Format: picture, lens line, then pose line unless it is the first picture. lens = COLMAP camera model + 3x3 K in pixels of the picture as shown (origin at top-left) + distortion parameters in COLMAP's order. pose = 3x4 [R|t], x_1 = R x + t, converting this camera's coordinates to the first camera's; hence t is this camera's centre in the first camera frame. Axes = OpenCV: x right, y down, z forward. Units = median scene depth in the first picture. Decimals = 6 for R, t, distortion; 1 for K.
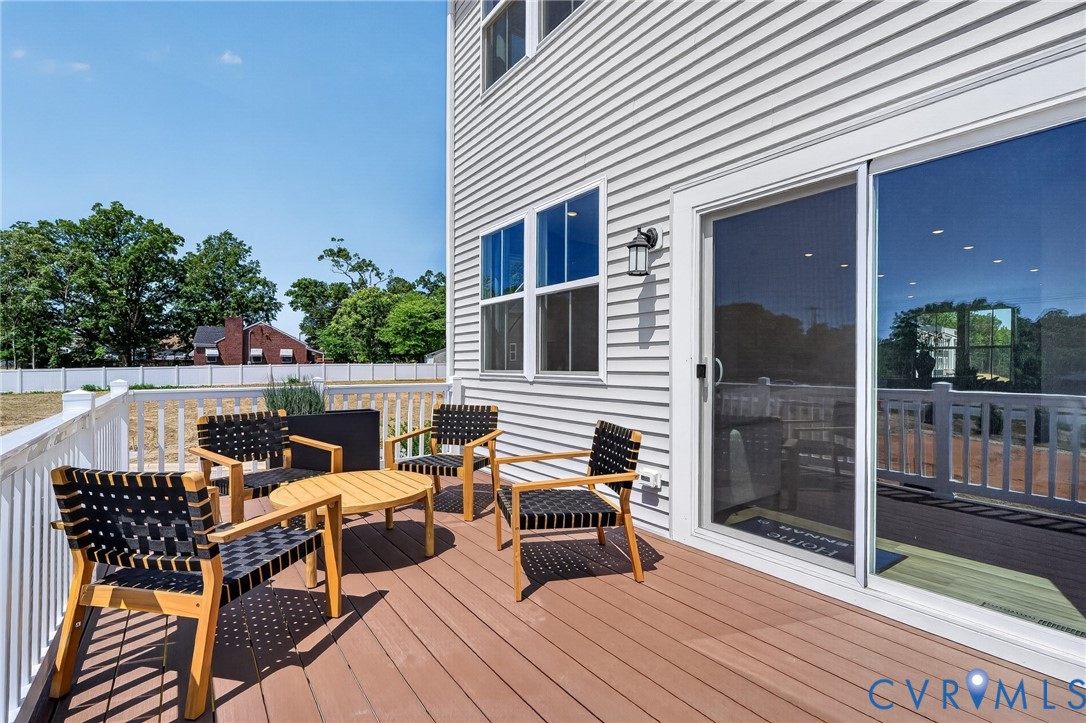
lens RADIAL K [[495.4, 0, 542.8], [0, 495.4, 363.9], [0, 0, 1]] dist [0.000168, 0.000156]
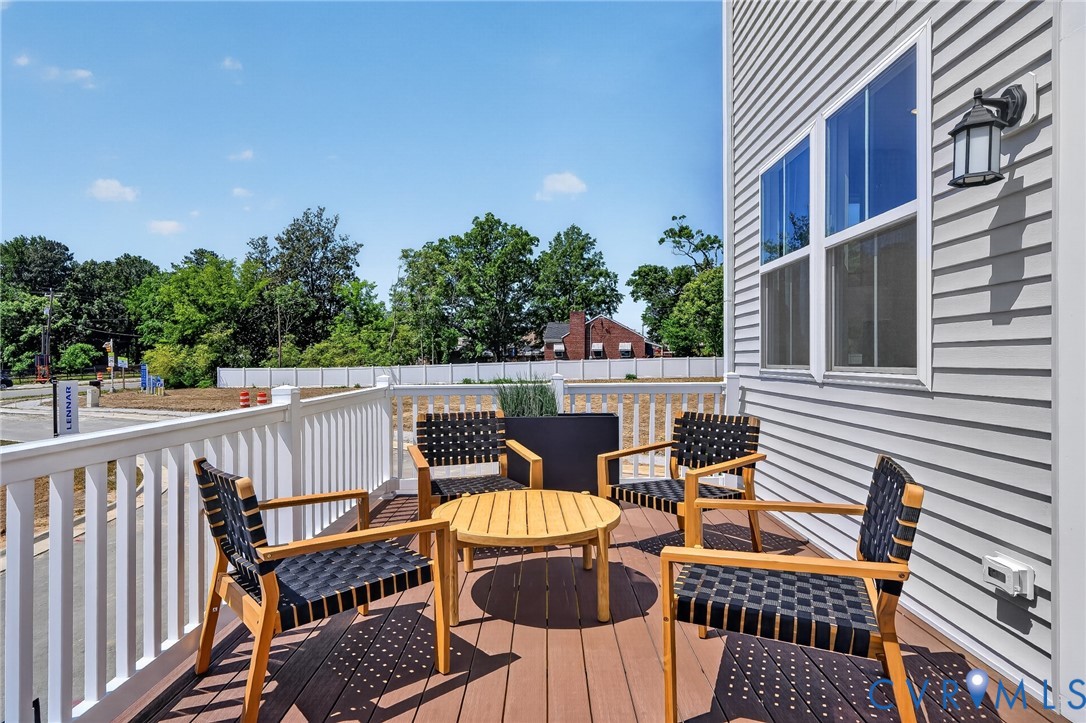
lens RADIAL K [[587.0, 0, 543.0], [0, 587.0, 361.5], [0, 0, 1]] dist [0.000646, 0.000599]
pose [[0.805068, -0.004735, -0.593164, 0.119556], [0.008617, 0.999956, 0.003713, 0.001516], [0.593121, -0.008101, 0.805073, 0.142196]]
